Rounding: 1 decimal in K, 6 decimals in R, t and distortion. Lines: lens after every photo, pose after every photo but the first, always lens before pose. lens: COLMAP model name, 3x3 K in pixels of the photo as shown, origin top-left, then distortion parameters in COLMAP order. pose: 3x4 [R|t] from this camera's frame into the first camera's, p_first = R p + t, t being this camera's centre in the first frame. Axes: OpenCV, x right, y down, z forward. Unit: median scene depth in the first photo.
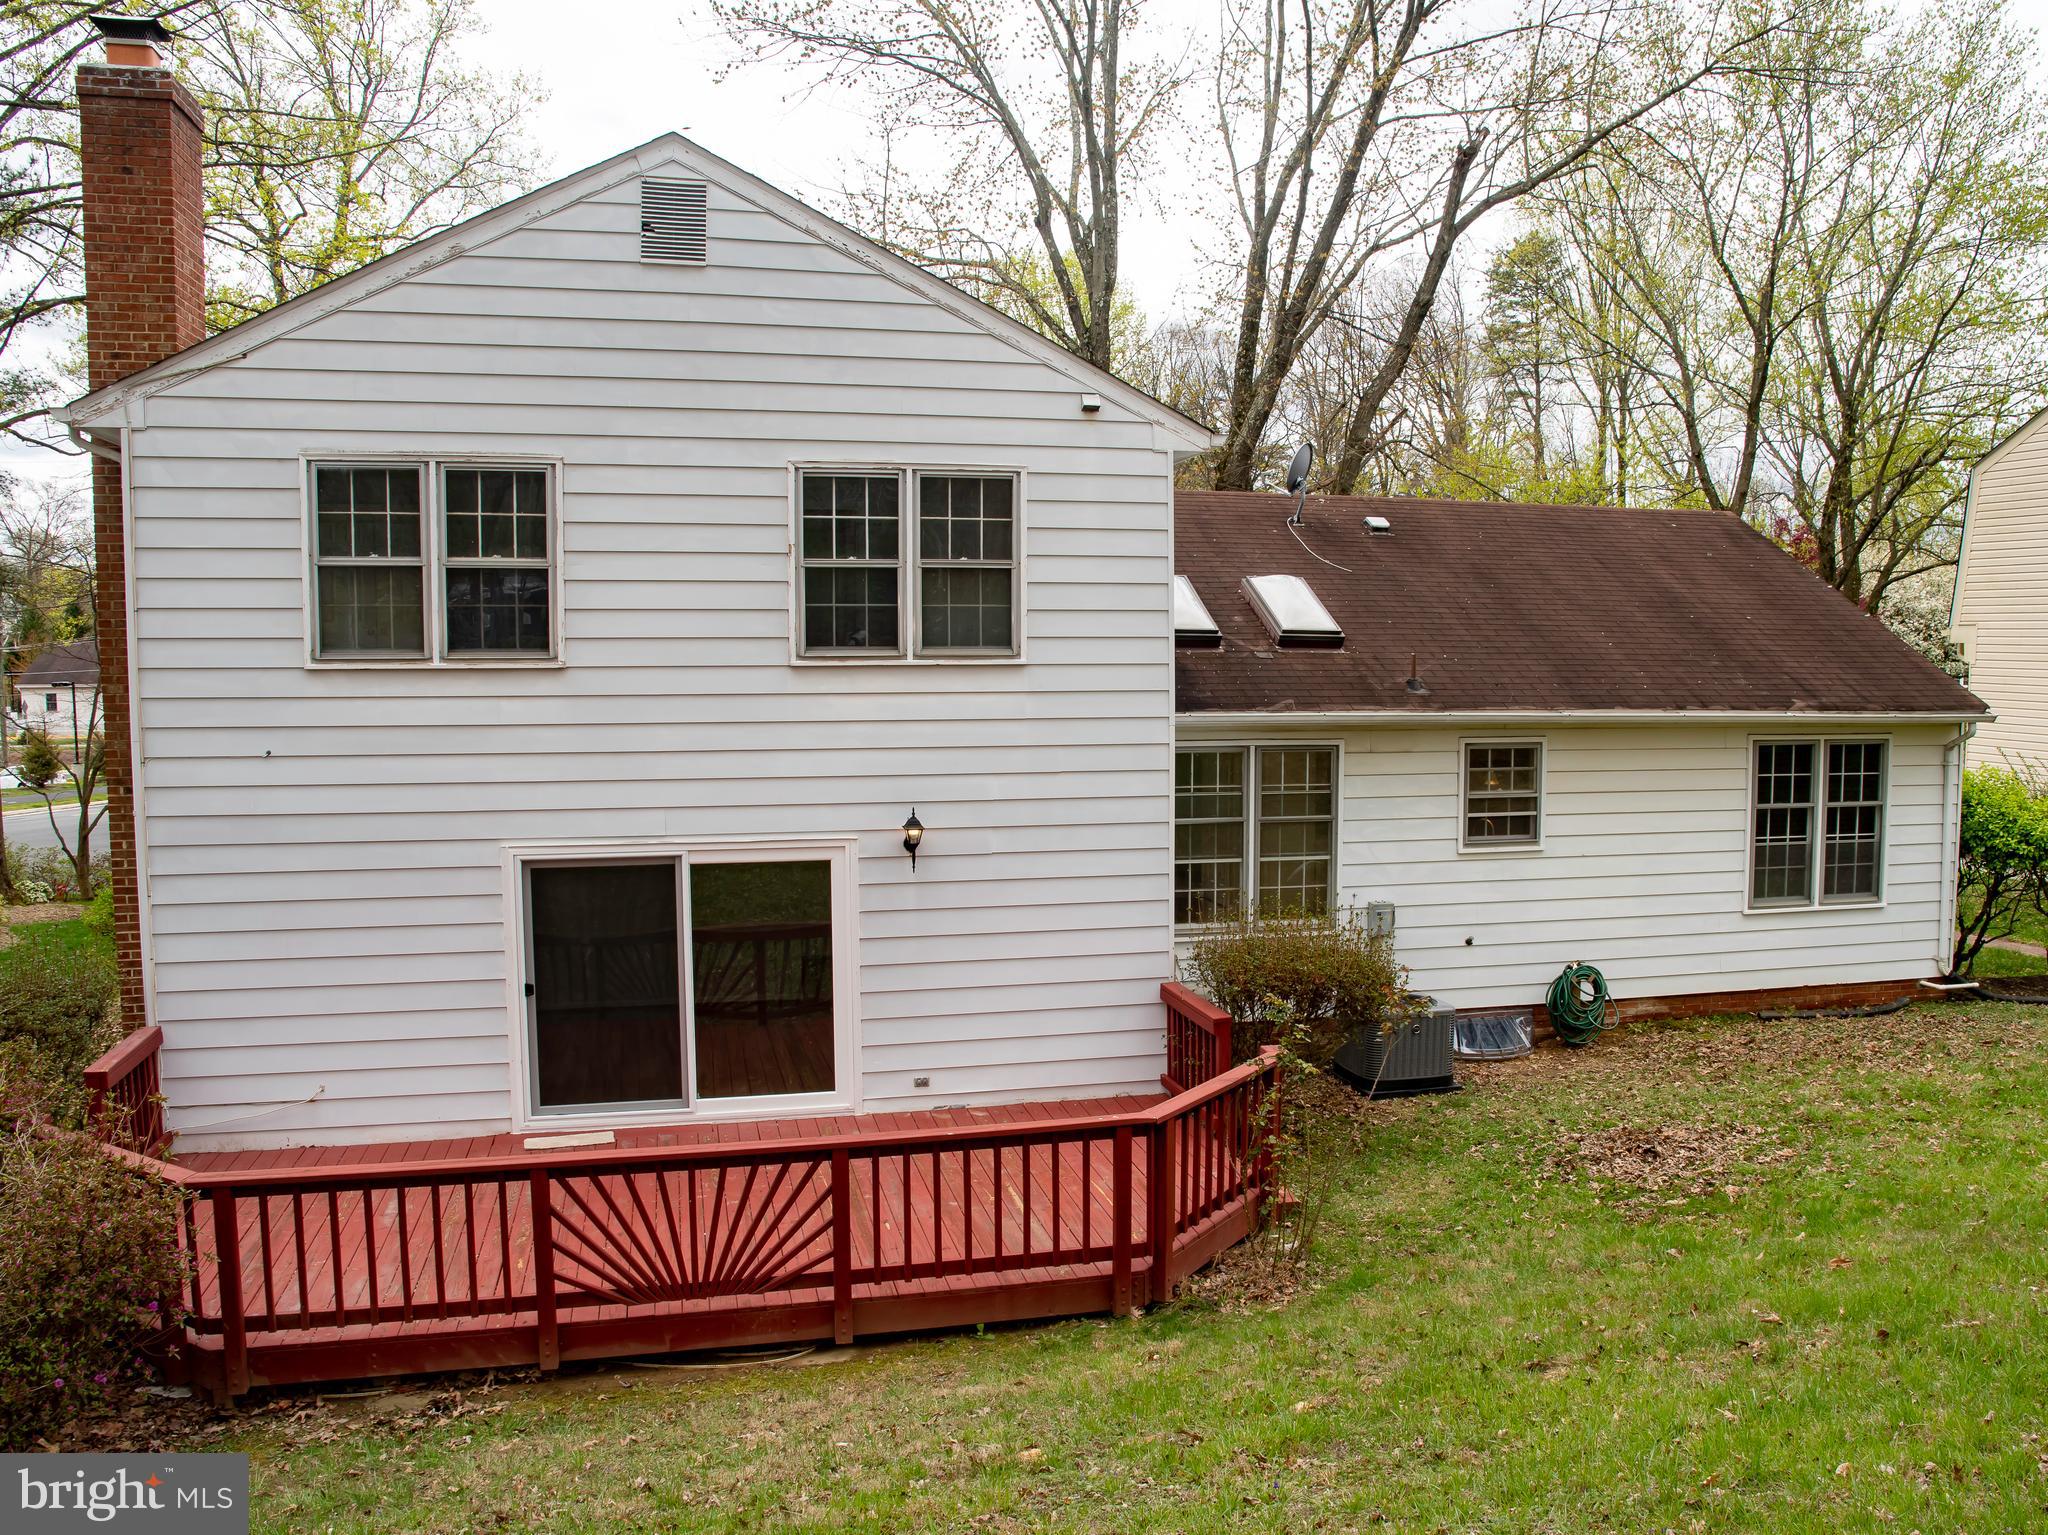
lens RADIAL K [[1760.6, 0, 1085.7], [0, 1760.6, 778.9], [0, 0, 1]] dist [-0.134882, 0.081076]
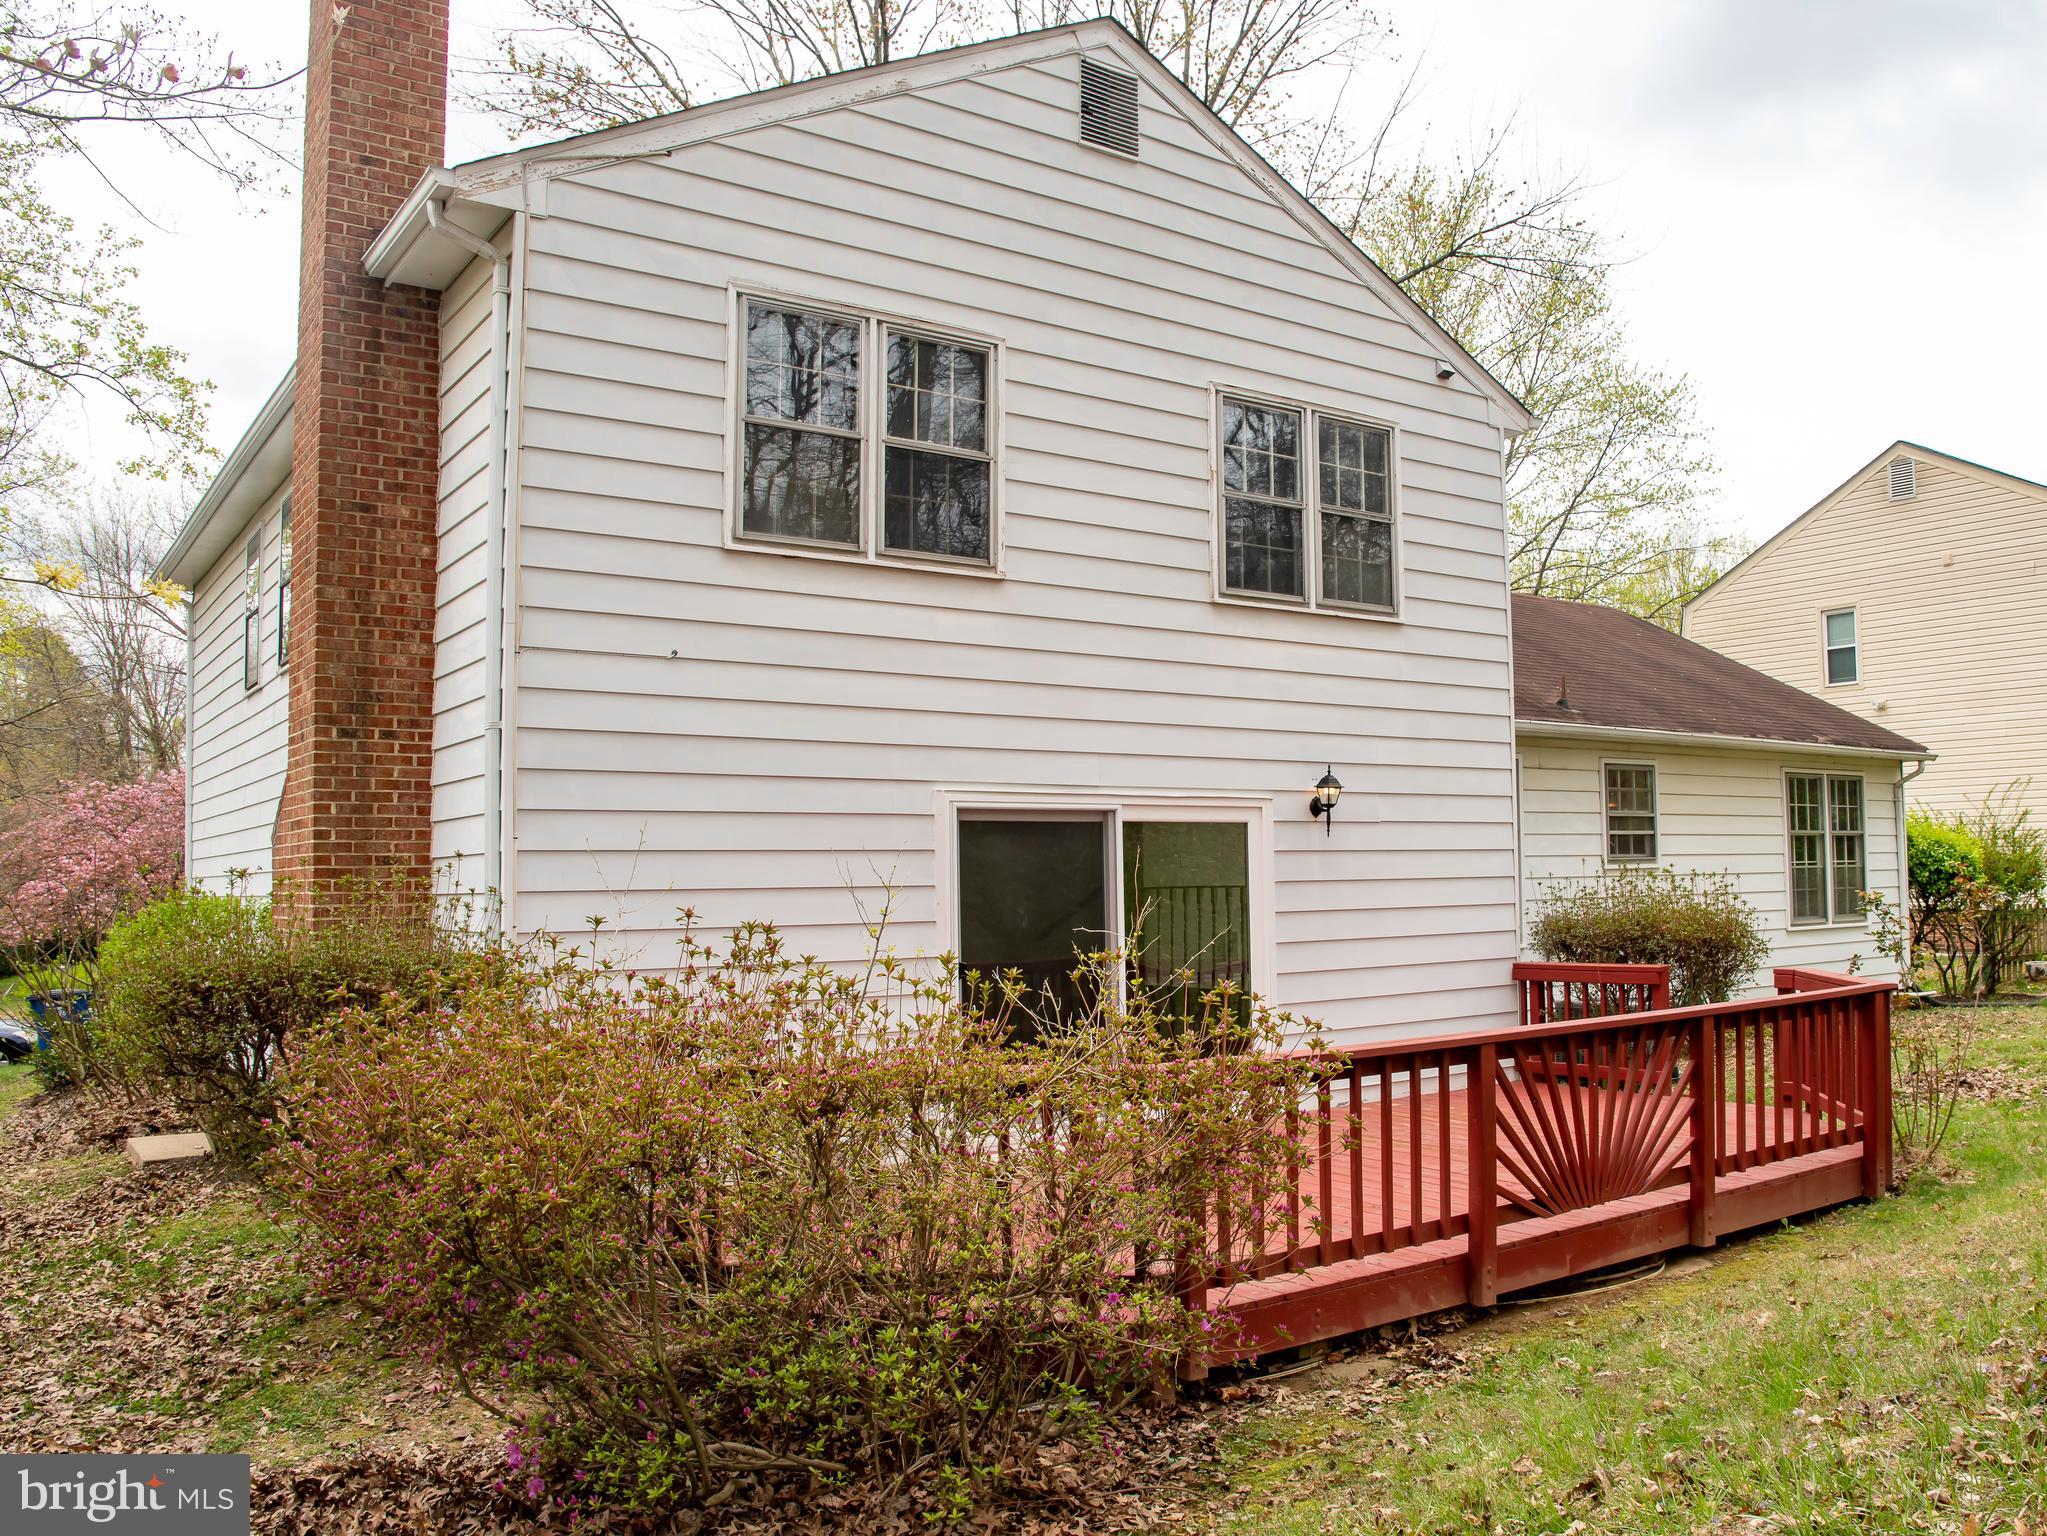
lens RADIAL K [[1759.8, 0, 1085.2], [0, 1759.8, 779.4], [0, 0, 1]] dist [-0.134882, 0.081076]
pose [[0.915635, 0.014494, 0.401750, -0.589533], [0.047944, 0.988280, -0.144924, 0.152476], [-0.399143, 0.151959, 0.904209, 0.226926]]
